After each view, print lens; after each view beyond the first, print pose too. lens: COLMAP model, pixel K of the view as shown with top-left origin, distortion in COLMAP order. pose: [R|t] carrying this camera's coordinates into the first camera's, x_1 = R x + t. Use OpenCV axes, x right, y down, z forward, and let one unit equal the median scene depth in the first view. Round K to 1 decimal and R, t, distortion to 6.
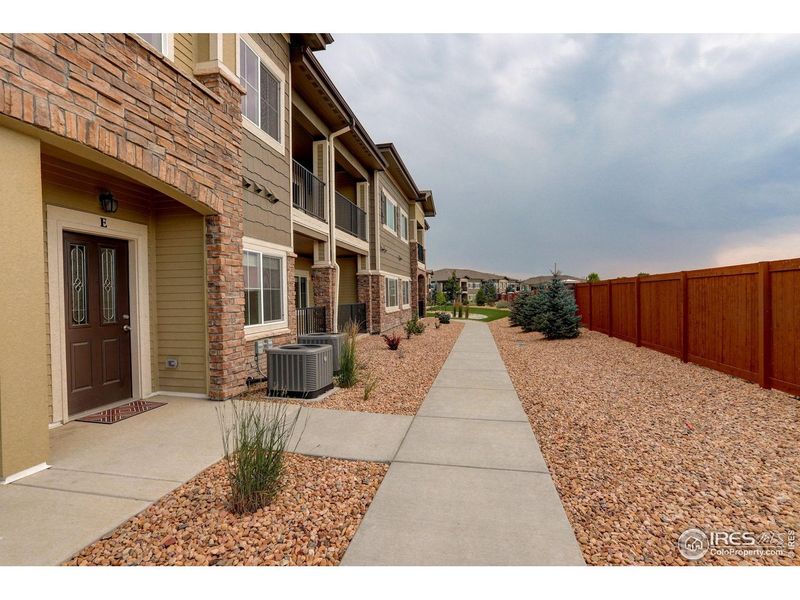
lens RADIAL K [[408.6, 0, 392.3], [0, 408.6, 289.2], [0, 0, 1]] dist [-0.072356, 0.036233]
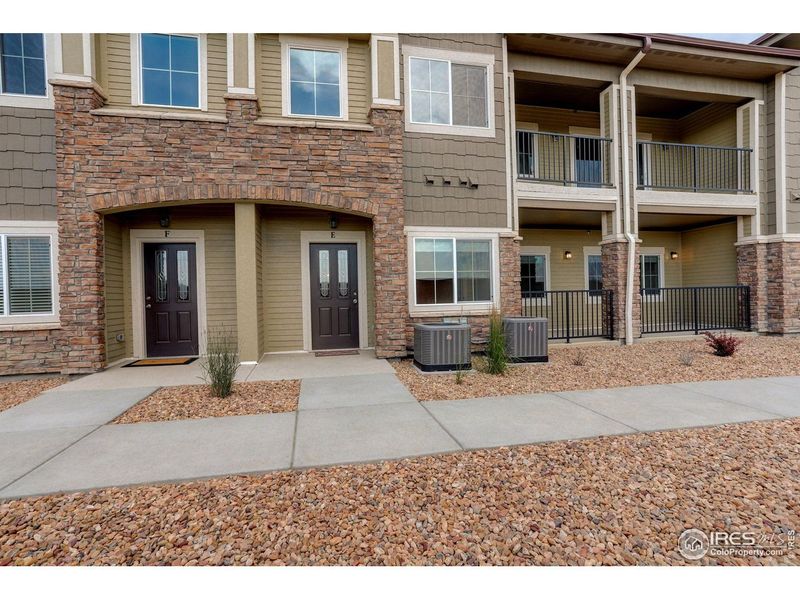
lens RADIAL K [[408.6, 0, 392.3], [0, 408.6, 289.2], [0, 0, 1]] dist [-0.072356, 0.036233]
pose [[0.353401, -0.005768, -0.935454, 0.599065], [0.027889, 0.999601, 0.004372, 0.034944], [0.935056, -0.027634, 0.353421, 0.418731]]
